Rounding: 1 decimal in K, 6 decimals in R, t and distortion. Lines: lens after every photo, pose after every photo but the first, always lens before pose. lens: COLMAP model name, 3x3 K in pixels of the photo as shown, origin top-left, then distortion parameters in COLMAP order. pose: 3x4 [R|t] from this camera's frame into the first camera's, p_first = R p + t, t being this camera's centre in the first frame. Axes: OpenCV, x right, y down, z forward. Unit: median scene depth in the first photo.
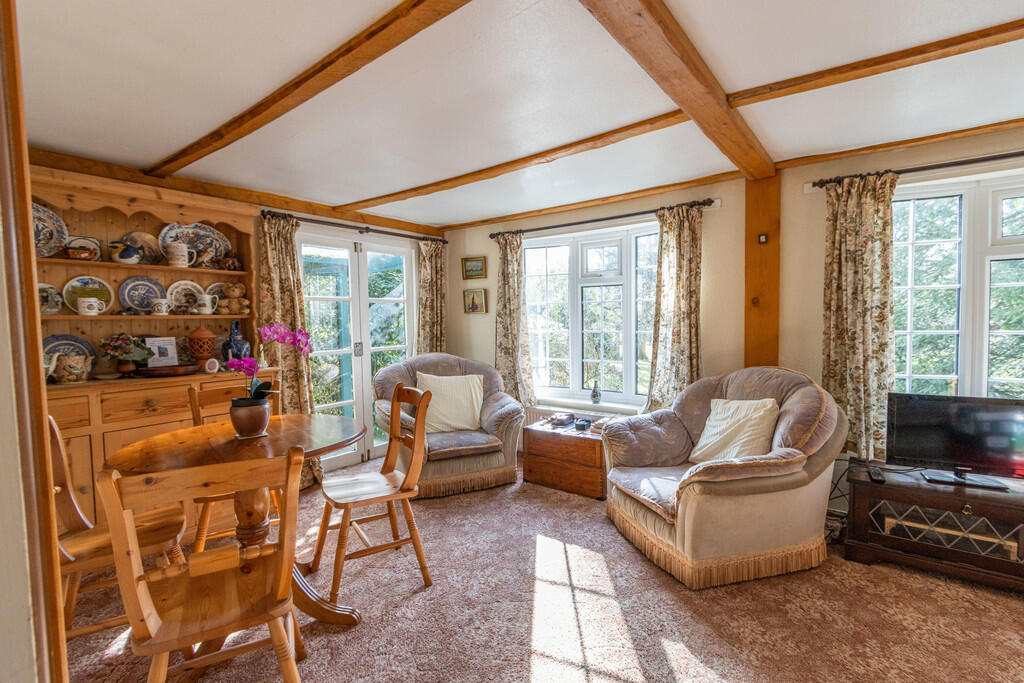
lens RADIAL K [[467.7, 0, 506.7], [0, 467.7, 340.9], [0, 0, 1]] dist [0.003700, -0.000584]
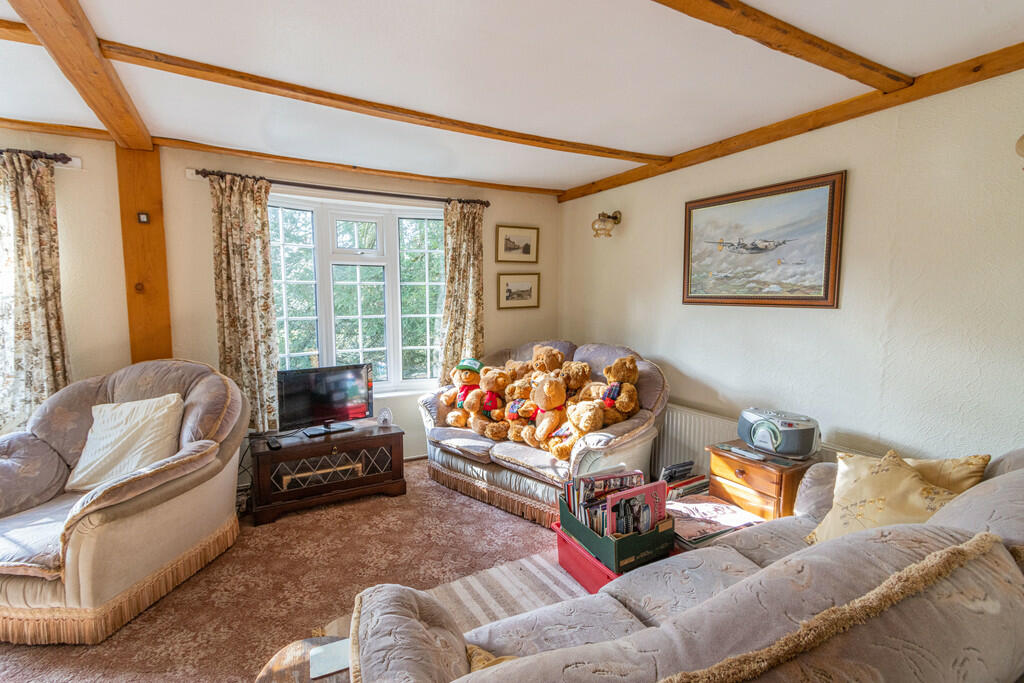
lens RADIAL K [[467.7, 0, 506.7], [0, 467.7, 340.9], [0, 0, 1]] dist [0.003700, -0.000584]
pose [[0.387180, -0.067049, 0.919563, -0.030411], [0.038512, 0.997658, 0.056528, -0.008540], [-0.921200, 0.013527, 0.388855, 0.015227]]
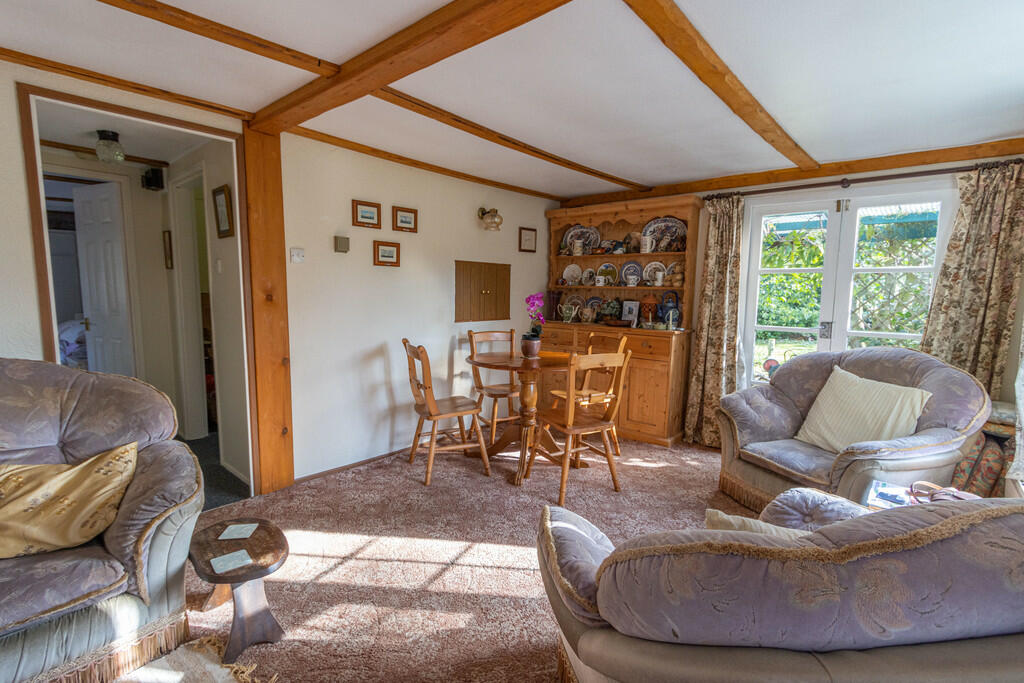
lens RADIAL K [[467.7, 0, 506.7], [0, 467.7, 340.9], [0, 0, 1]] dist [0.003700, -0.000584]
pose [[-0.058670, 0.126948, -0.990173, 0.668513], [-0.064043, 0.989359, 0.130639, -0.044032], [0.996221, 0.071079, -0.049915, 0.576636]]
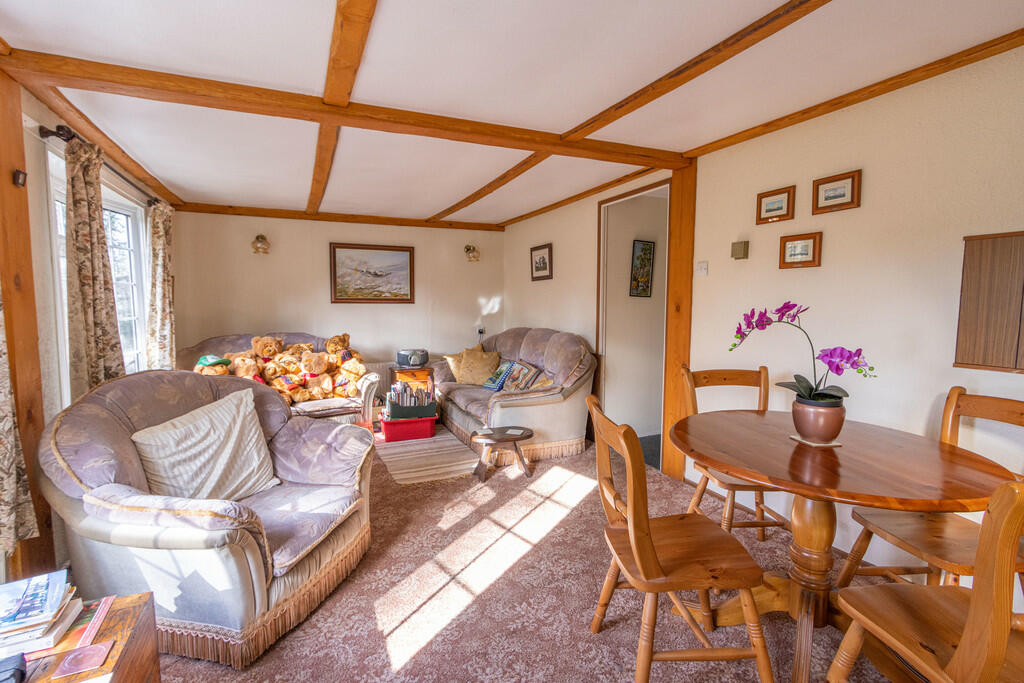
lens RADIAL K [[467.7, 0, 506.7], [0, 467.7, 340.9], [0, 0, 1]] dist [0.003700, -0.000584]
pose [[-0.887150, -0.016383, 0.461190, -0.257488], [0.044331, 0.991722, 0.120505, -0.050226], [-0.459347, 0.127351, -0.879080, 1.116265]]
